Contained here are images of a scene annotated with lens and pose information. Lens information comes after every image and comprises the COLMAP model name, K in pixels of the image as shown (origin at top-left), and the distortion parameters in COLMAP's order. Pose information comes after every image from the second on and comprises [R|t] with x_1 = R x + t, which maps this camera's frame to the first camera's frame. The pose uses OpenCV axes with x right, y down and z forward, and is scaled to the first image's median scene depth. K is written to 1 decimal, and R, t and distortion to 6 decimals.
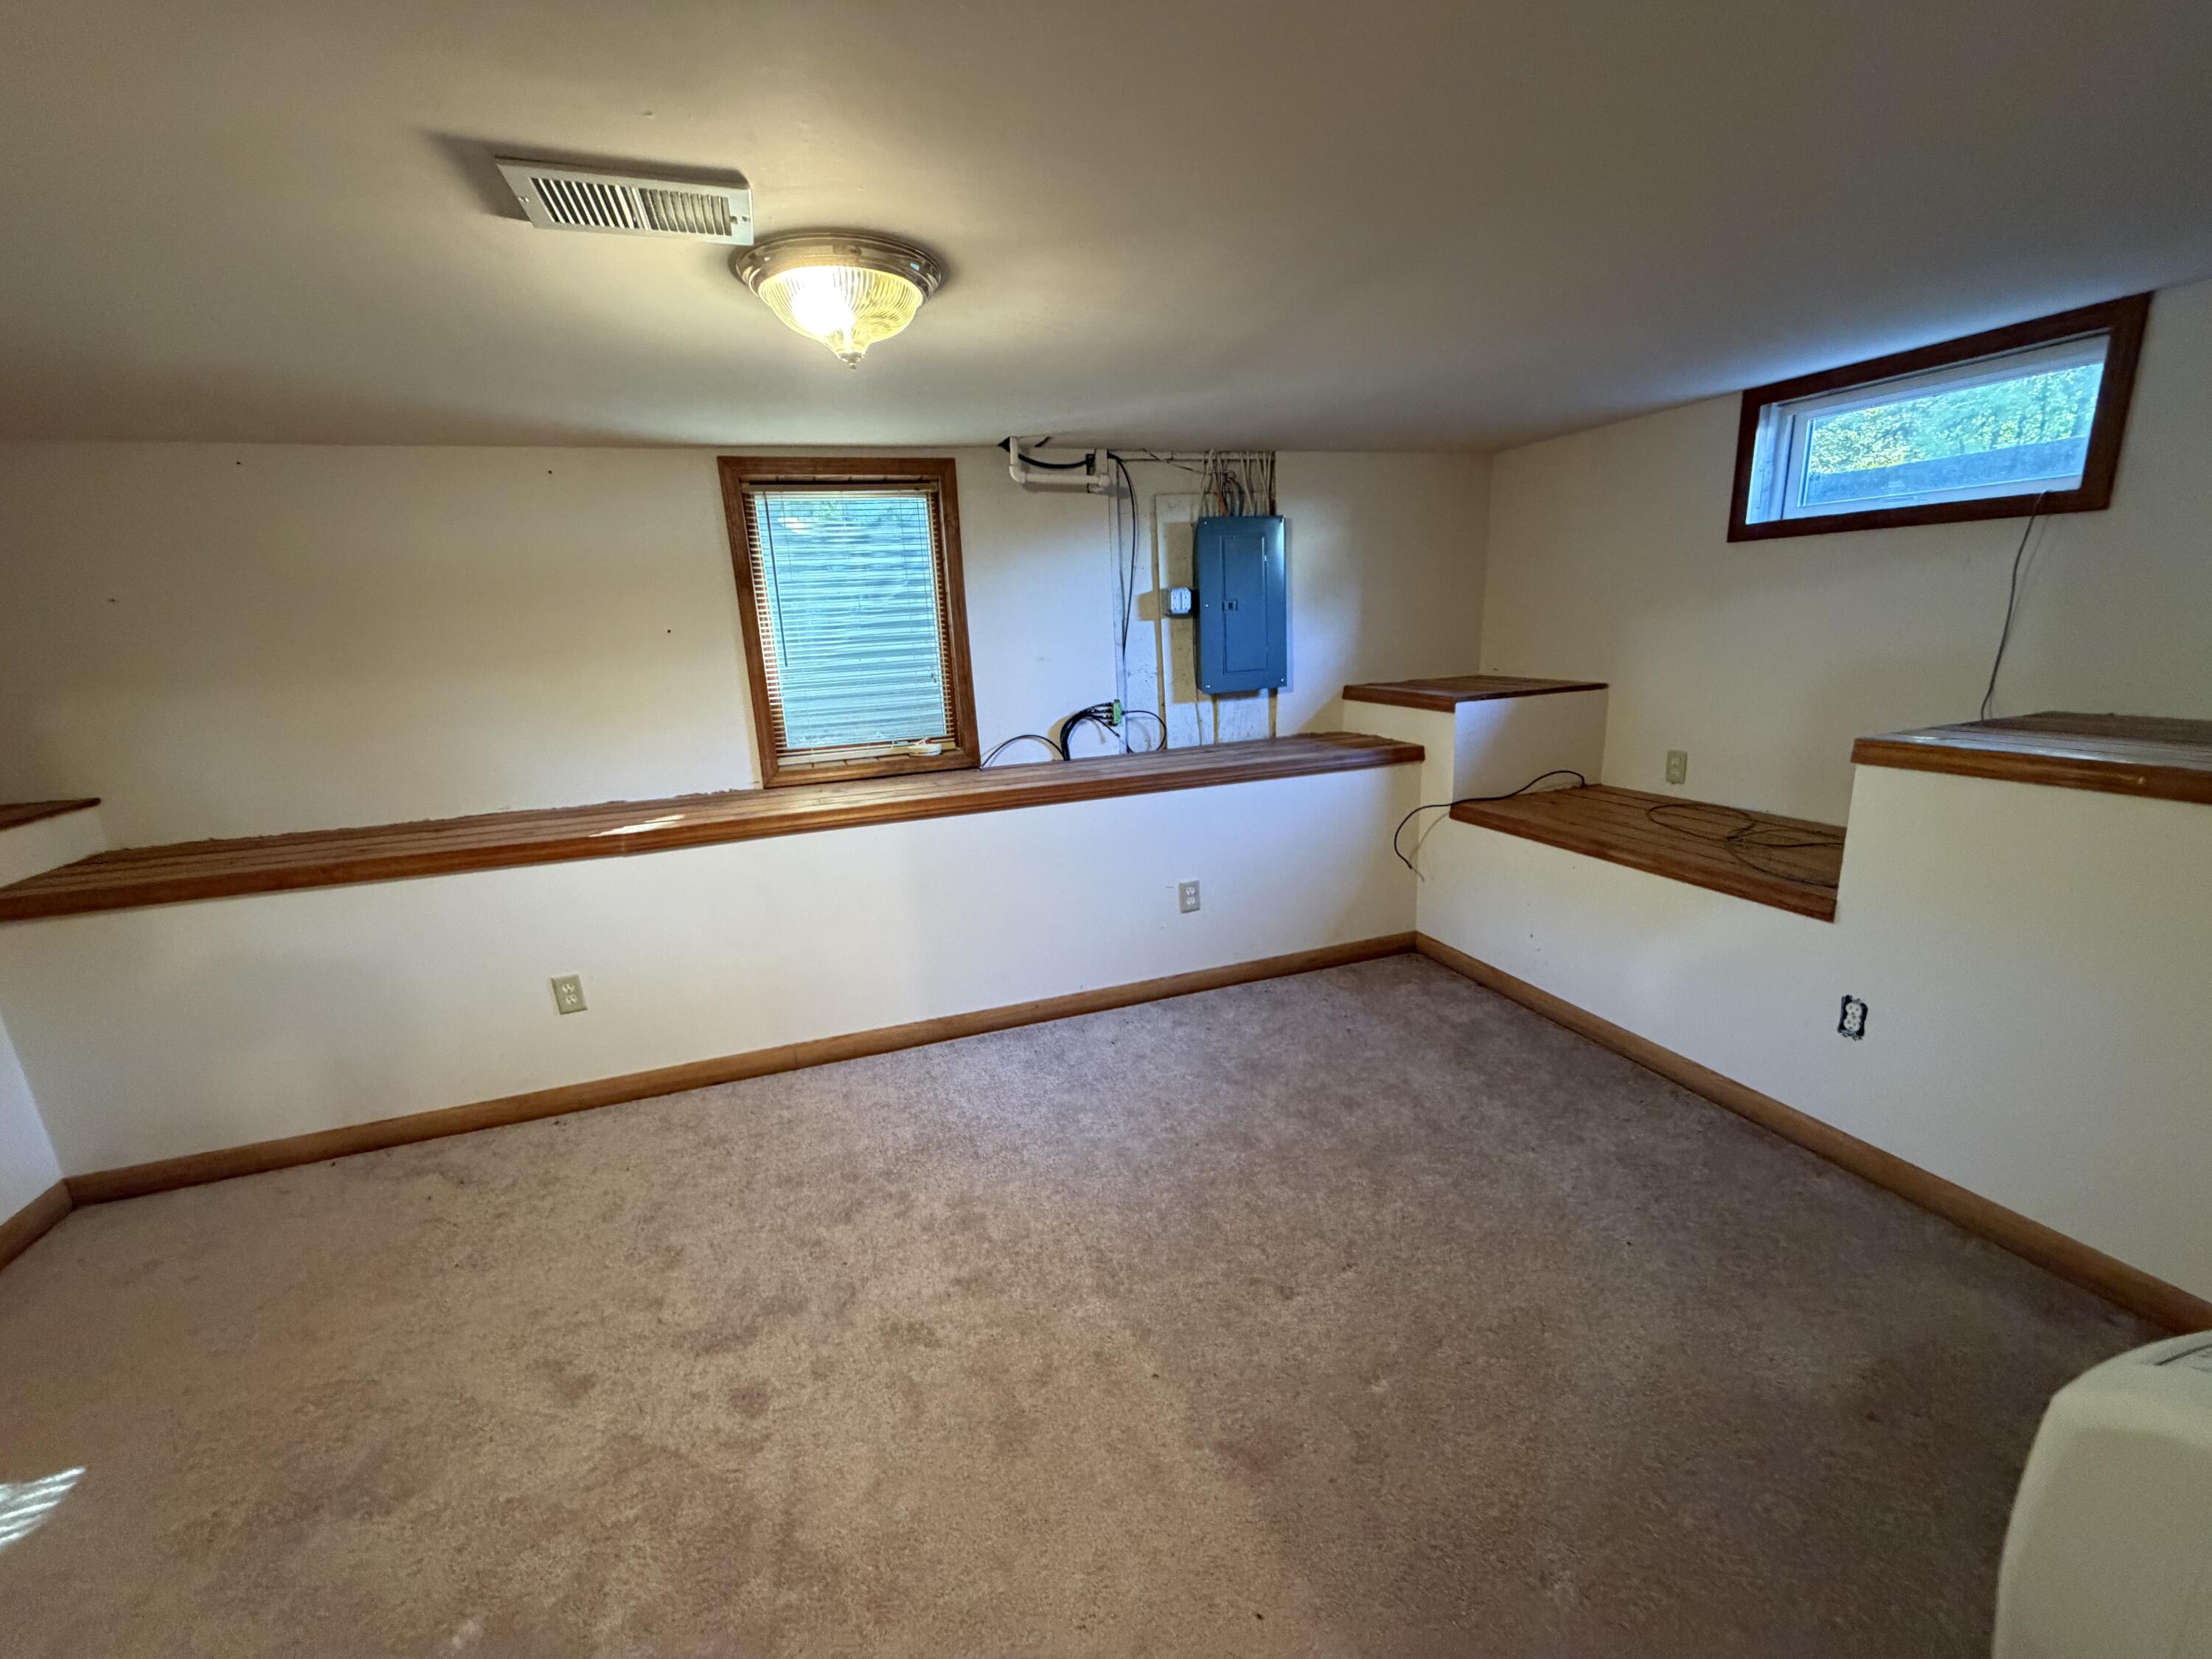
lens RADIAL K [[883.5, 0, 1099.0], [0, 883.5, 830.5], [0, 0, 1]] dist [0.000744, 0.000107]
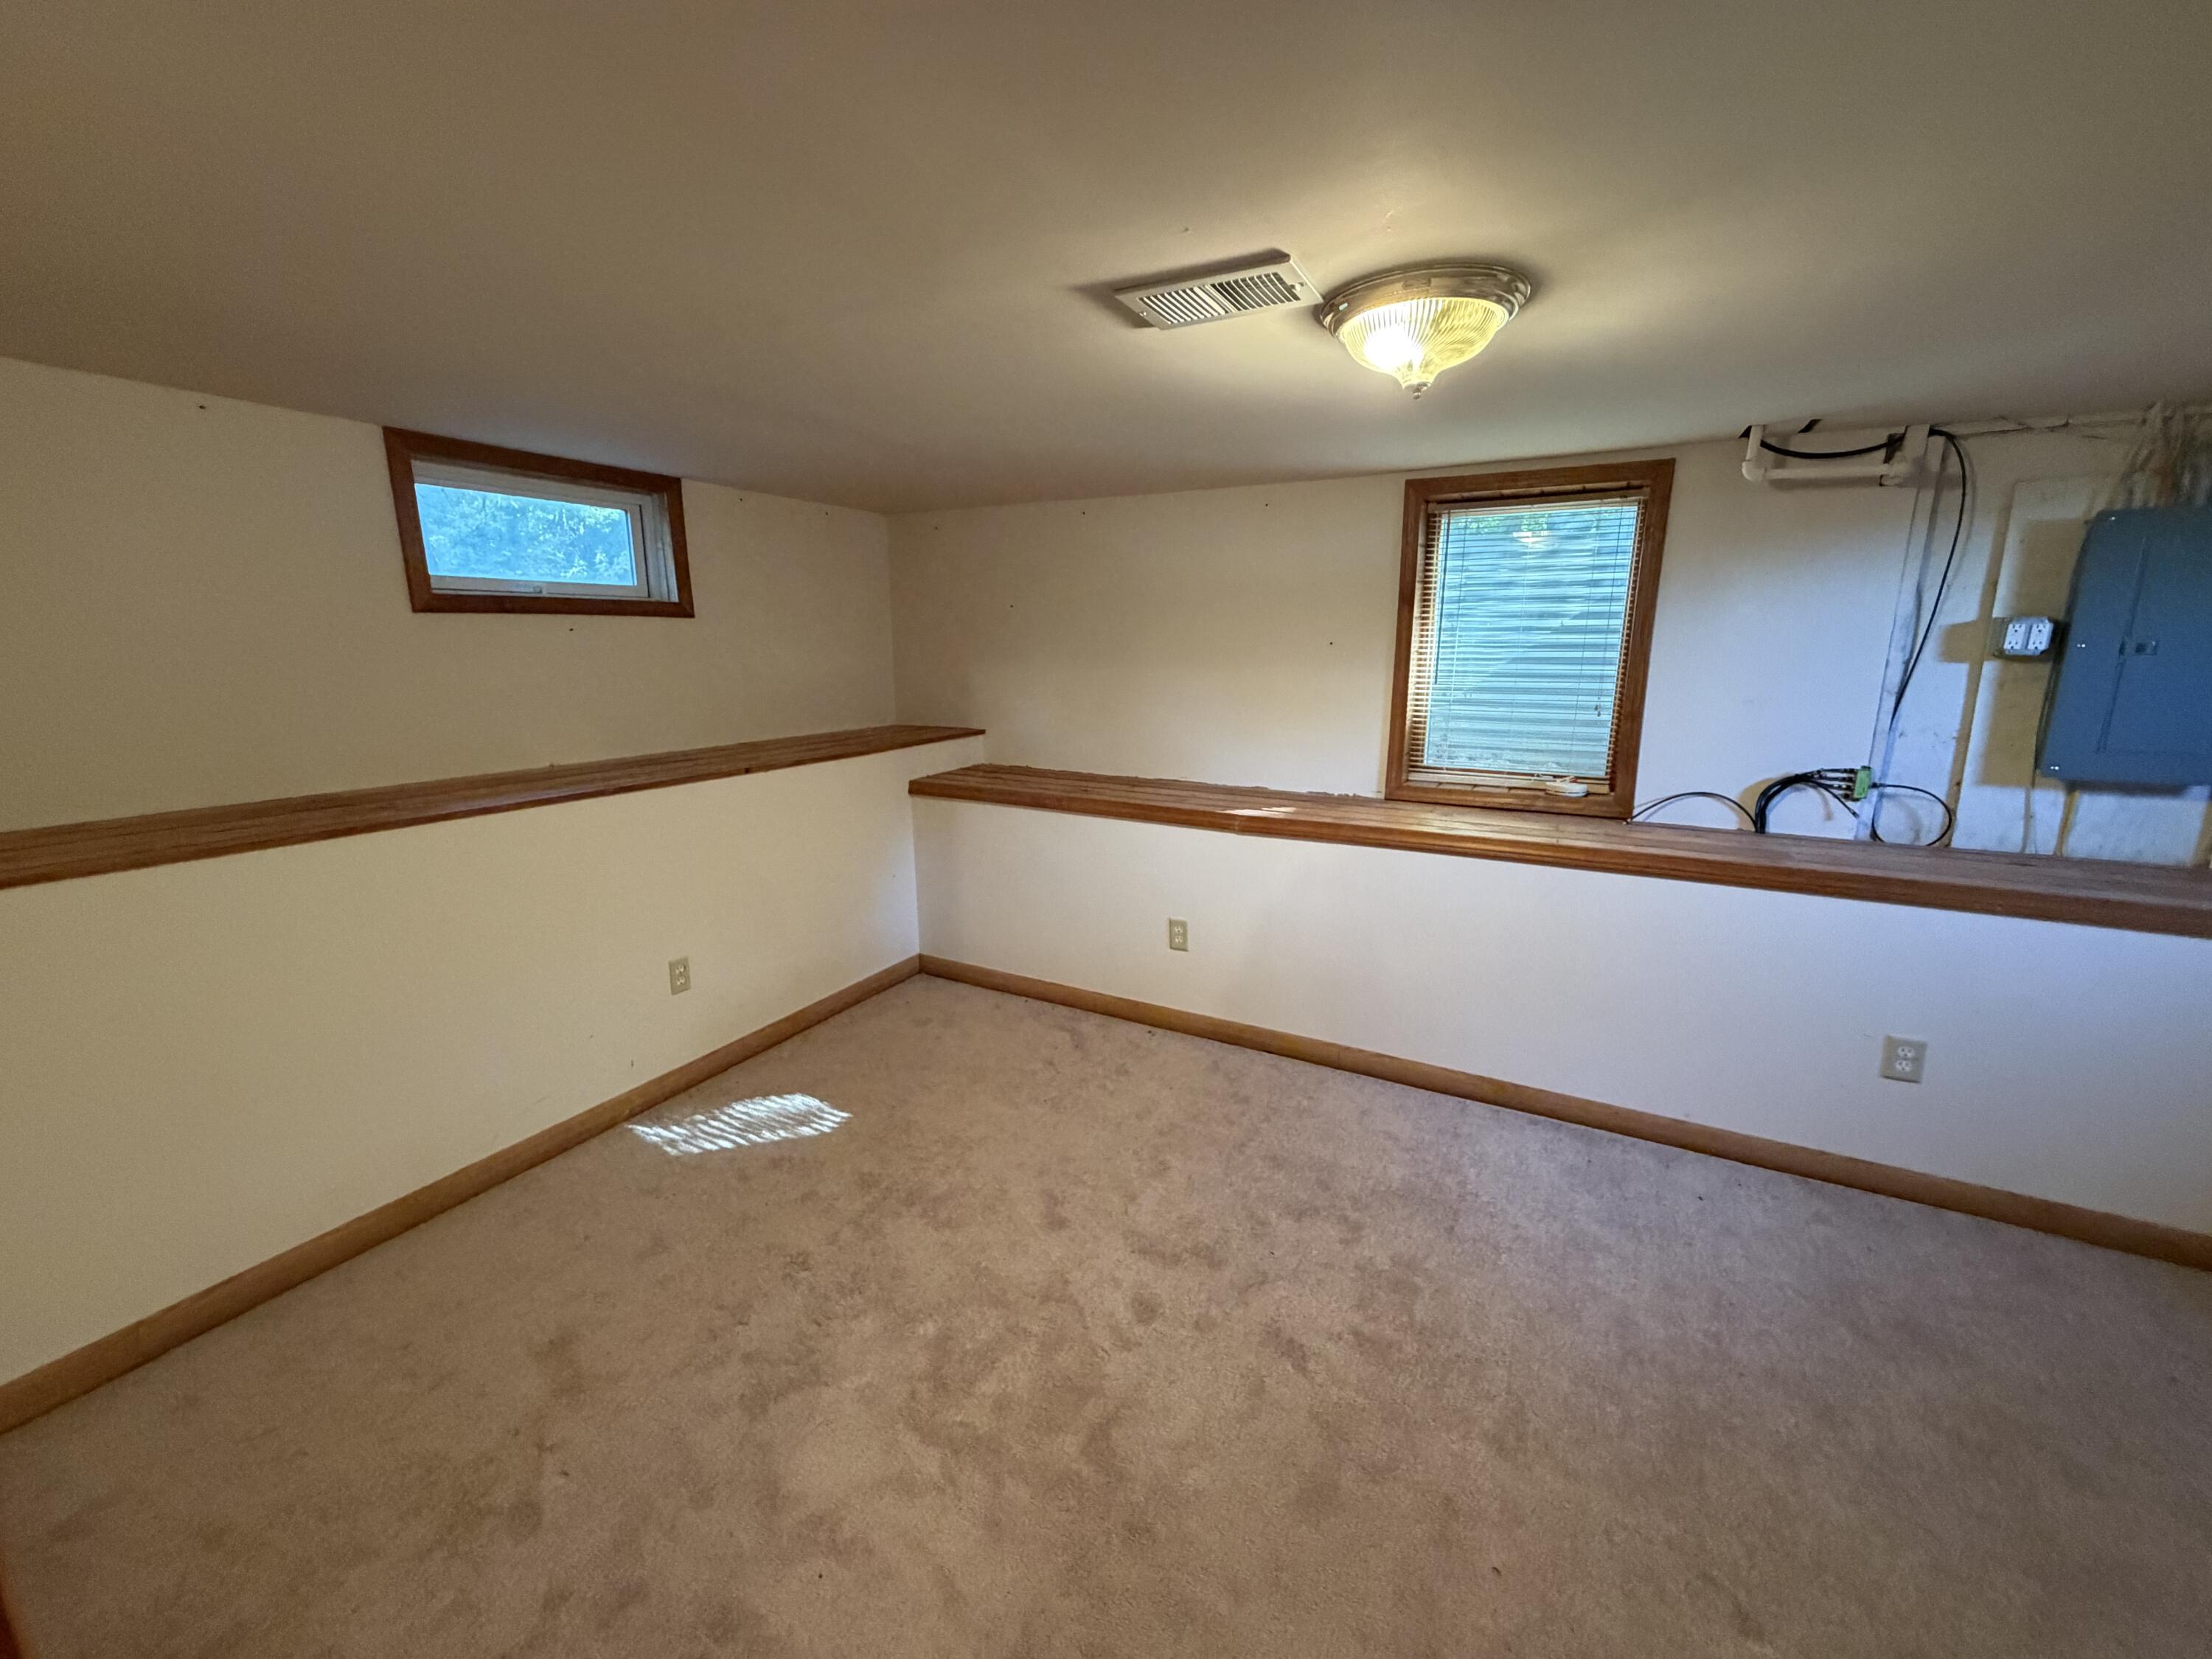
lens RADIAL K [[883.5, 0, 1099.0], [0, 883.5, 830.5], [0, 0, 1]] dist [0.000744, 0.000107]
pose [[0.672281, 0.203697, -0.711720, 0.161496], [-0.207937, 0.974654, 0.082535, -0.032015], [0.710493, 0.092507, 0.697598, 0.054744]]
